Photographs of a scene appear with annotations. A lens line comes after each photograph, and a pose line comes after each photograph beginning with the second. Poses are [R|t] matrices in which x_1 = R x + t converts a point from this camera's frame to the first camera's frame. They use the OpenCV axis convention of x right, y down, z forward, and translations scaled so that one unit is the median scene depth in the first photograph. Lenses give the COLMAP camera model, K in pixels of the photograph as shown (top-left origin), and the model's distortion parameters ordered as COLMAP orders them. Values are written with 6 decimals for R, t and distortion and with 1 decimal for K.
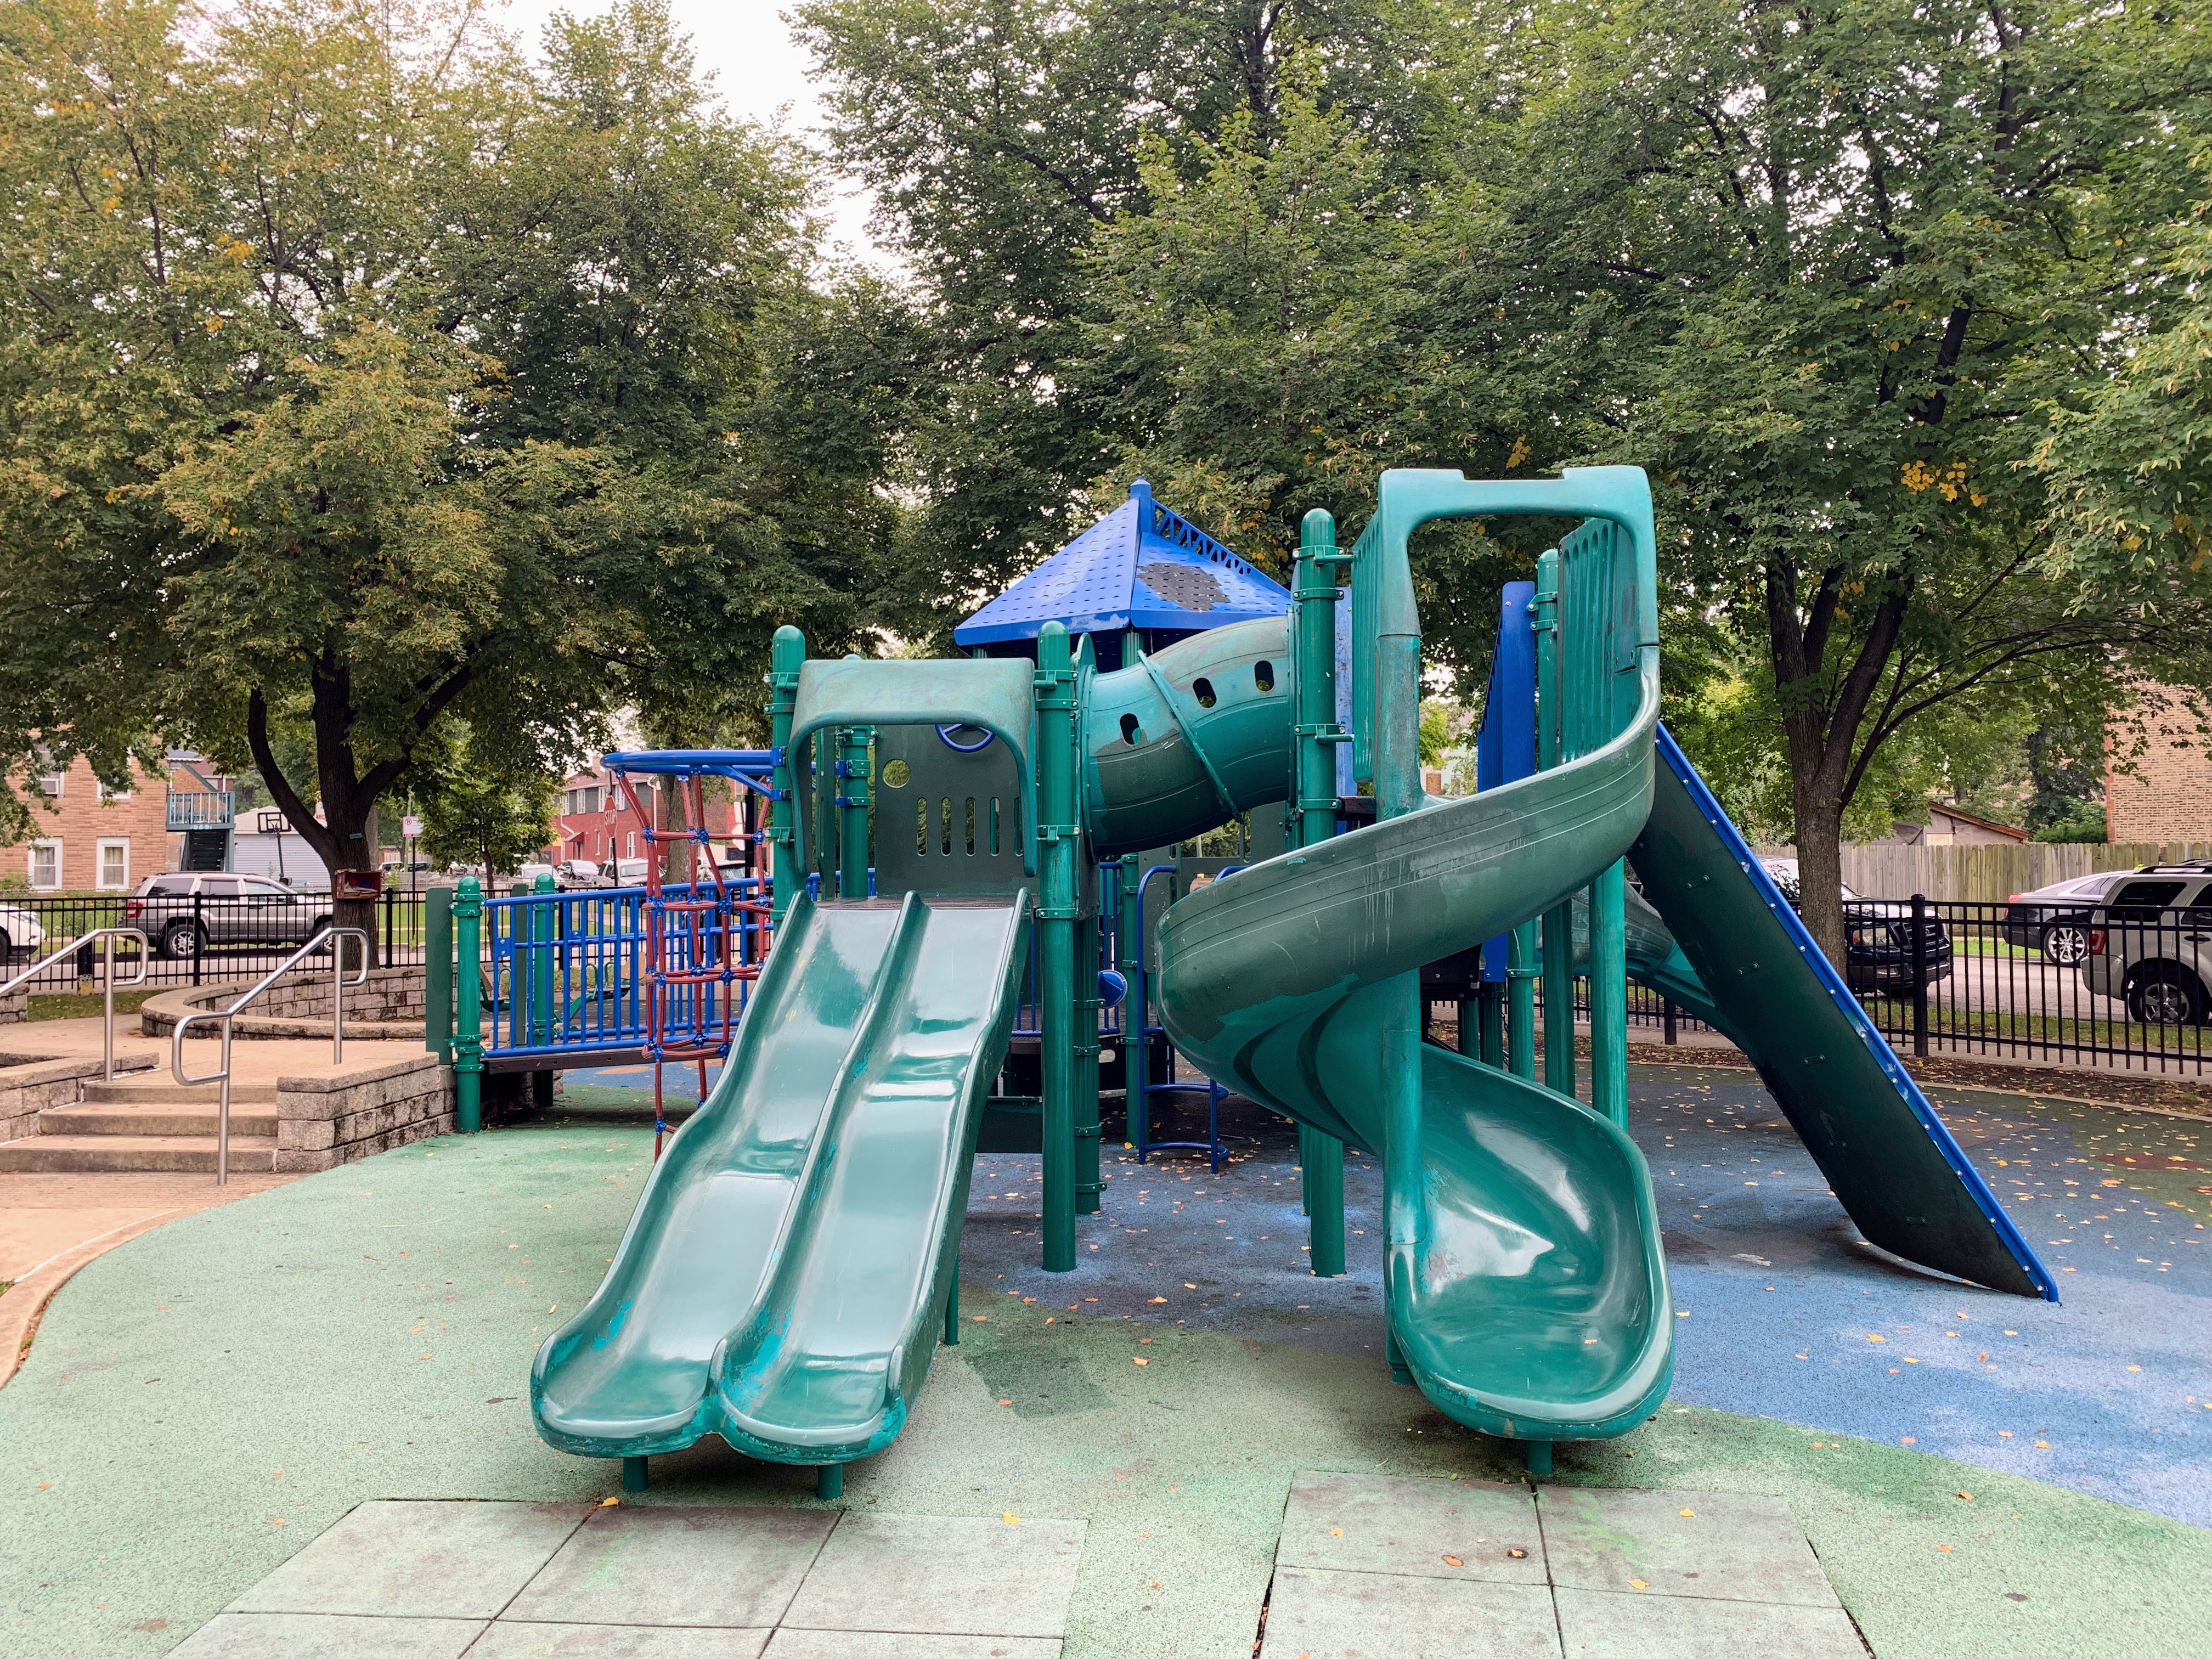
lens RADIAL K [[1685.8, 0, 1103.8], [0, 1685.8, 821.7], [0, 0, 1]] dist [0.029228, -0.022720]
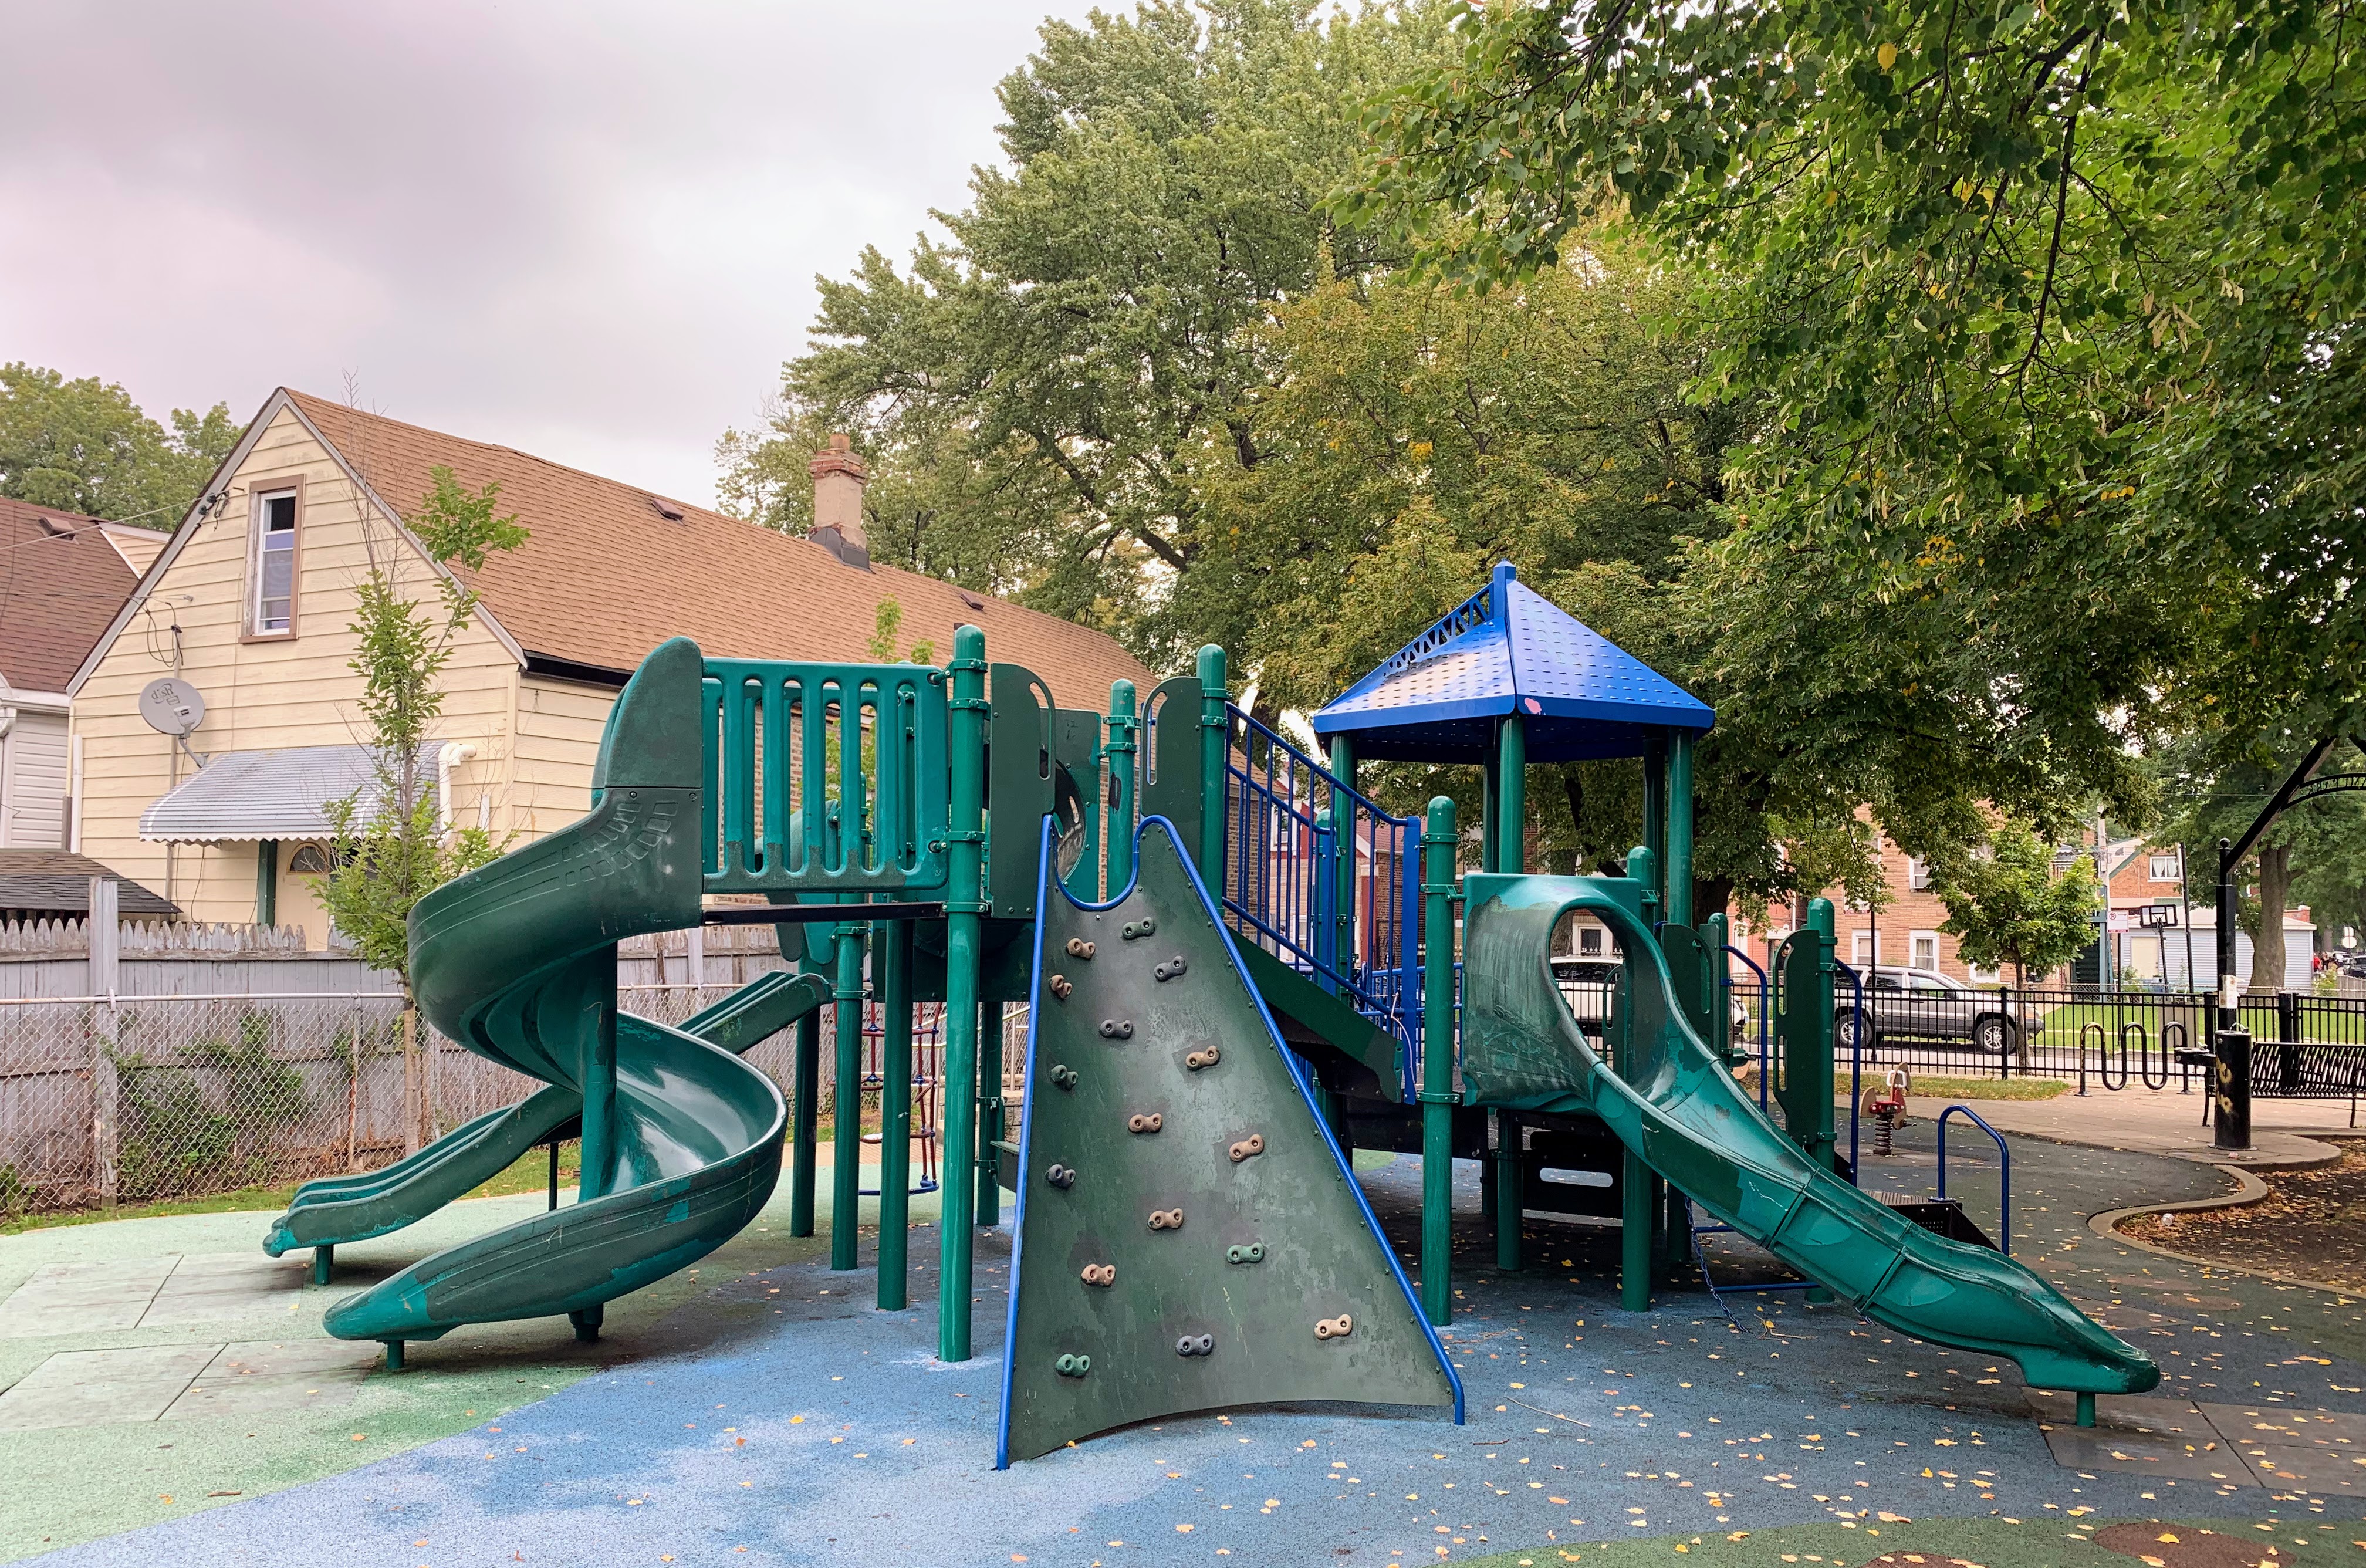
lens RADIAL K [[1785.1, 0, 1183.6], [0, 1785.1, 789.3], [0, 0, 1]] dist [0.009530, 0.003209]
pose [[0.475880, -0.057655, -0.877618, 0.236340], [-0.003184, 0.997730, -0.067272, -0.002678], [0.879504, 0.034808, 0.474616, 0.099326]]
